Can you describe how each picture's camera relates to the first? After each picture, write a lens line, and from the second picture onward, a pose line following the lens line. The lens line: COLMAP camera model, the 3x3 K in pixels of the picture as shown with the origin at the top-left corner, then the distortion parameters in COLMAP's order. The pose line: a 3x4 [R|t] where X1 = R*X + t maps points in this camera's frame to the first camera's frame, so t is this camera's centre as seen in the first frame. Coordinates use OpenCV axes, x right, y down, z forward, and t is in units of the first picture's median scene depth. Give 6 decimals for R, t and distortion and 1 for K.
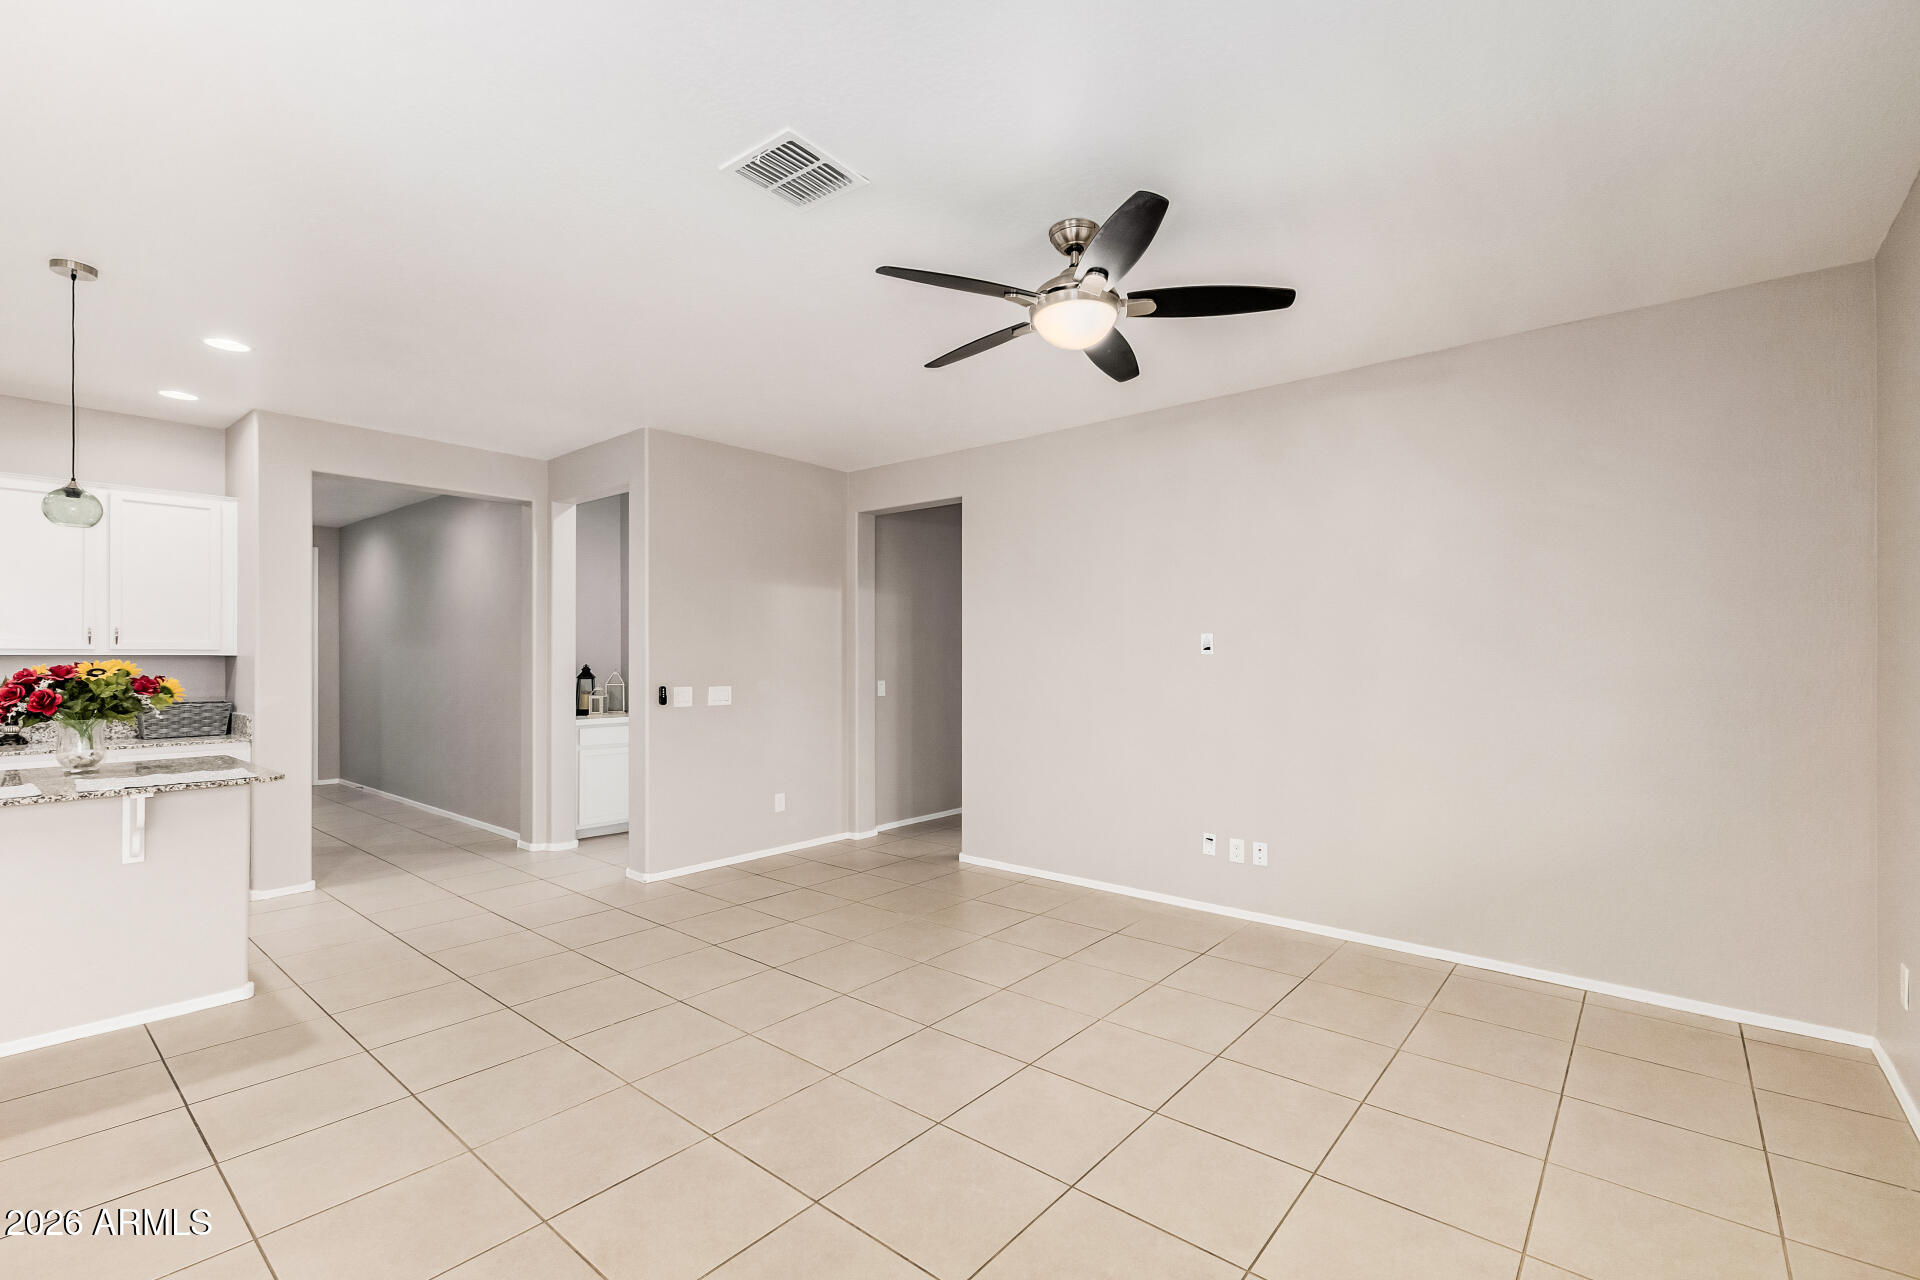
lens RADIAL K [[830.6, 0, 980.5], [0, 830.6, 651.4], [0, 0, 1]] dist [0.007641, -0.001848]
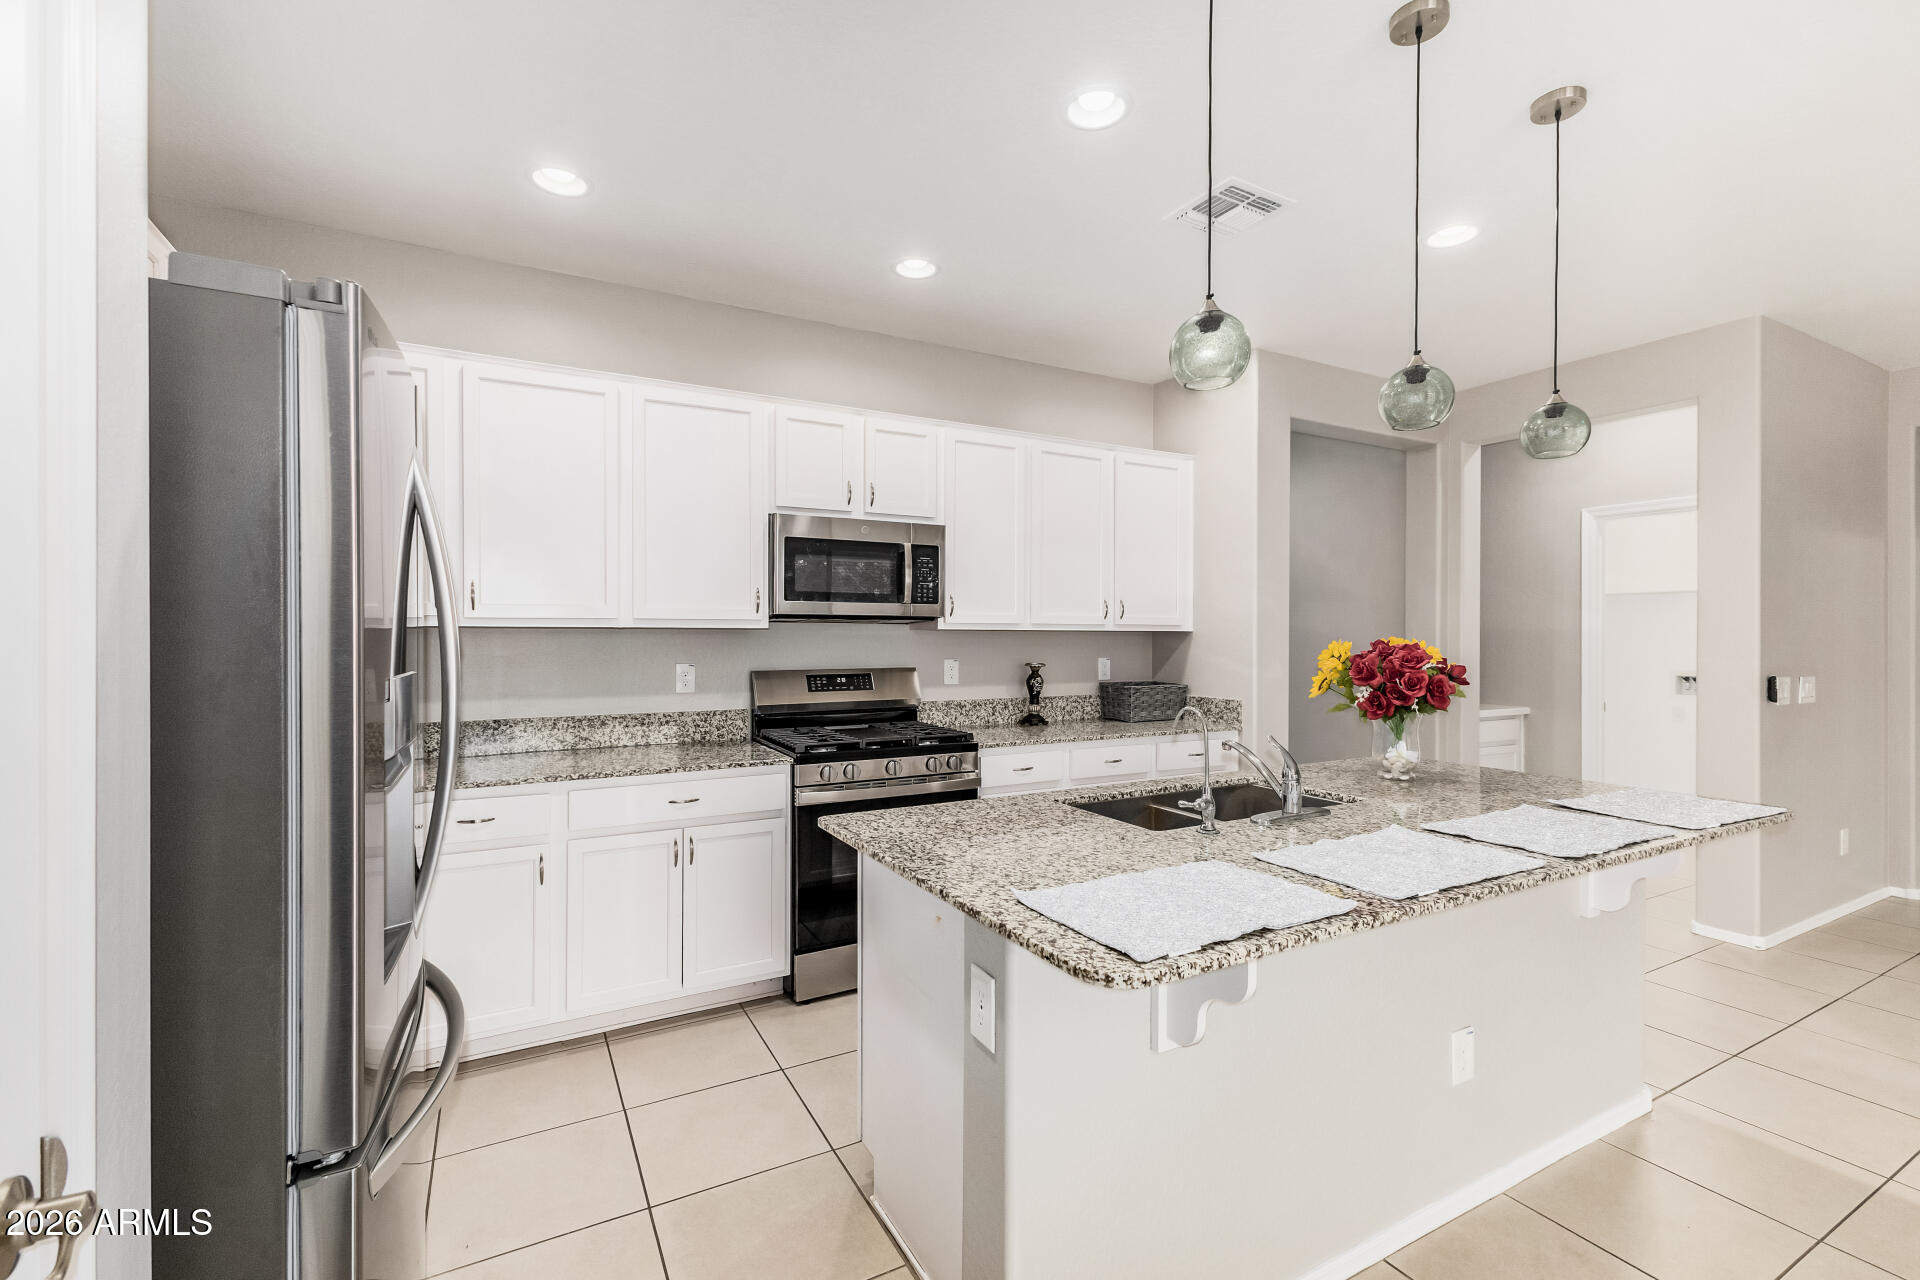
lens RADIAL K [[830.6, 0, 965.7], [0, 830.6, 638.4], [0, 0, 1]] dist [0.007641, -0.001848]
pose [[0.930026, 0.004435, -0.367467, -1.170918], [-0.000138, 0.999931, 0.011718, 0.001847], [0.367494, -0.010847, 0.929963, 0.112010]]
